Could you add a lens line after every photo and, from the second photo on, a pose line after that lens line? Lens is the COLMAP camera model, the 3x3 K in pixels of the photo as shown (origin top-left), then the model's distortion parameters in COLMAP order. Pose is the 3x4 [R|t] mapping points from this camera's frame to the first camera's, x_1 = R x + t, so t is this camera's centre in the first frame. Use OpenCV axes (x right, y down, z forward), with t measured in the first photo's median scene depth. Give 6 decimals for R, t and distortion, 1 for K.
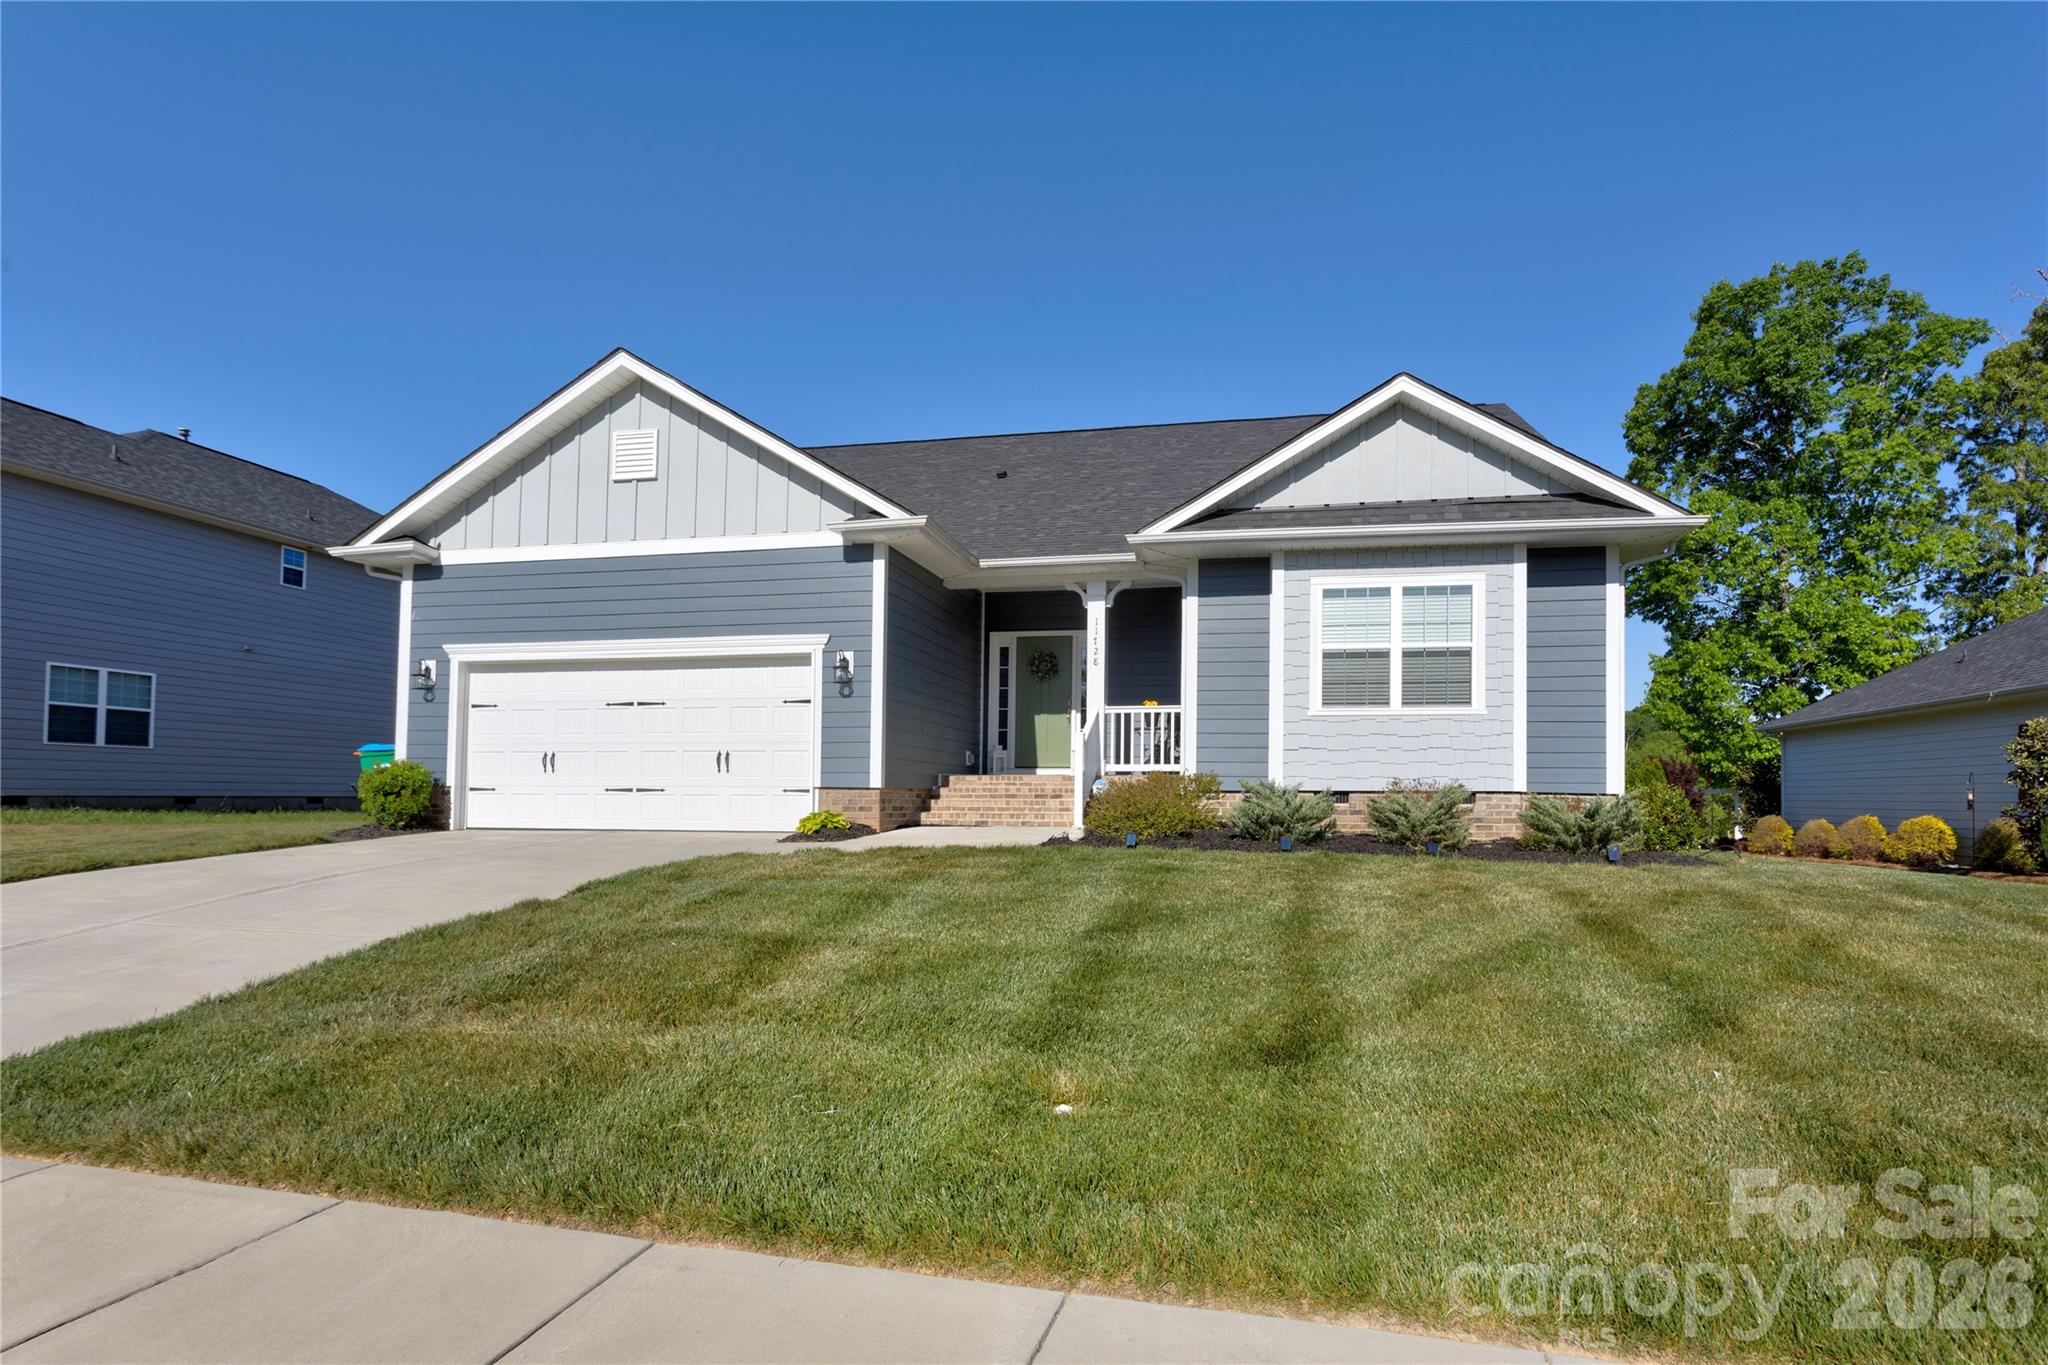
lens RADIAL K [[1003.1, 0, 1028.7], [0, 1003.1, 676.2], [0, 0, 1]] dist [0.000683, 0.000139]
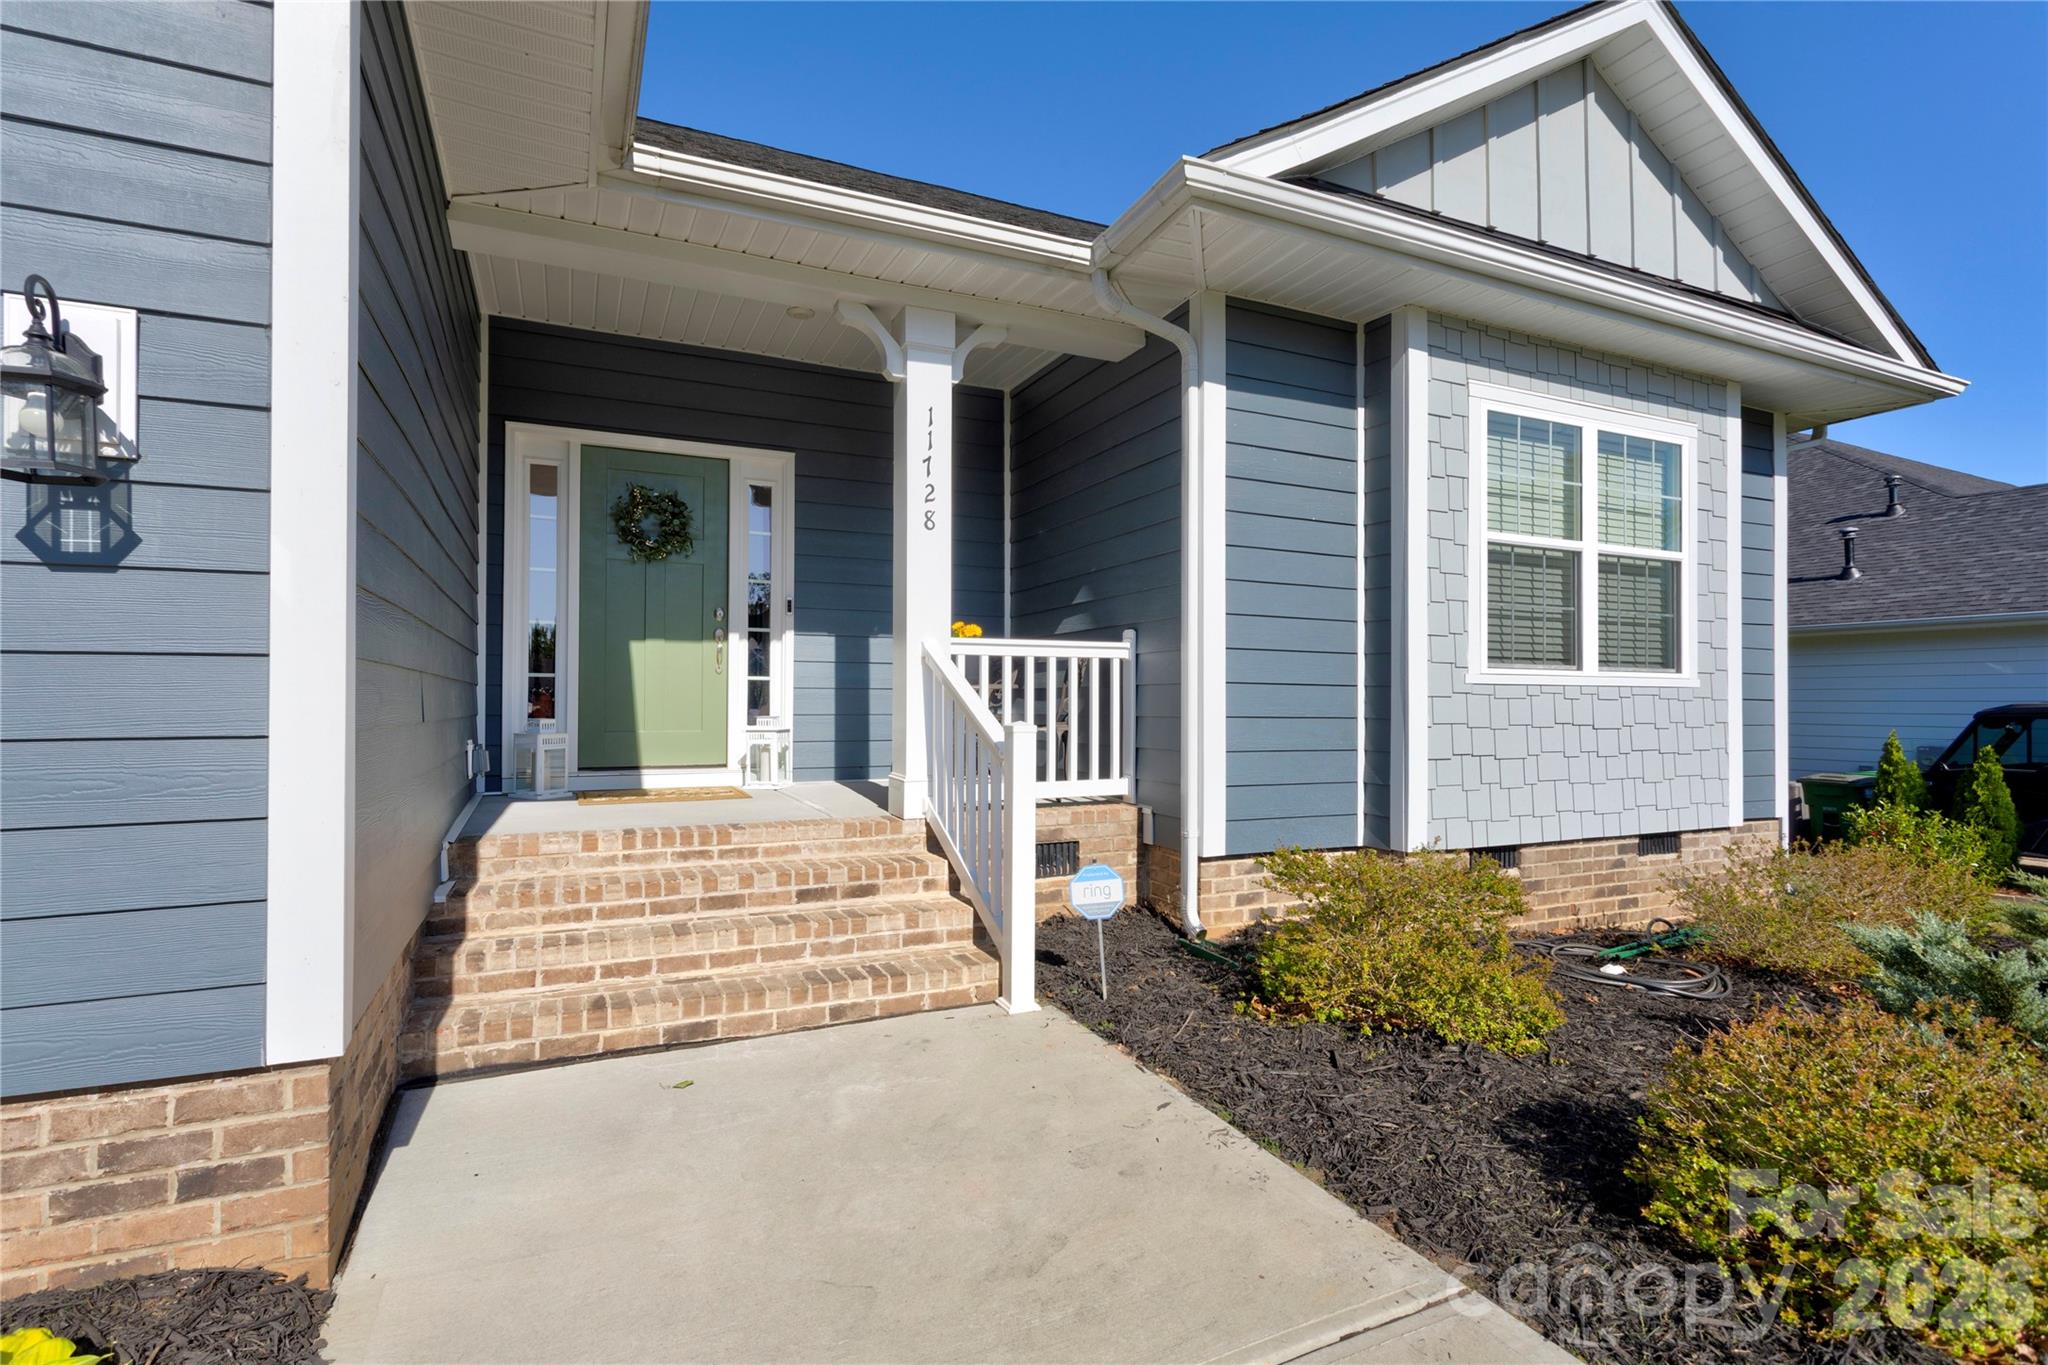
lens RADIAL K [[1003.1, 0, 1028.7], [0, 1003.1, 676.2], [0, 0, 1]] dist [0.000683, 0.000139]
pose [[0.784683, 0.007649, 0.619850, -0.160123], [-0.067821, 0.994981, 0.073577, 0.015591], [-0.616176, -0.099774, 0.781264, 0.759779]]
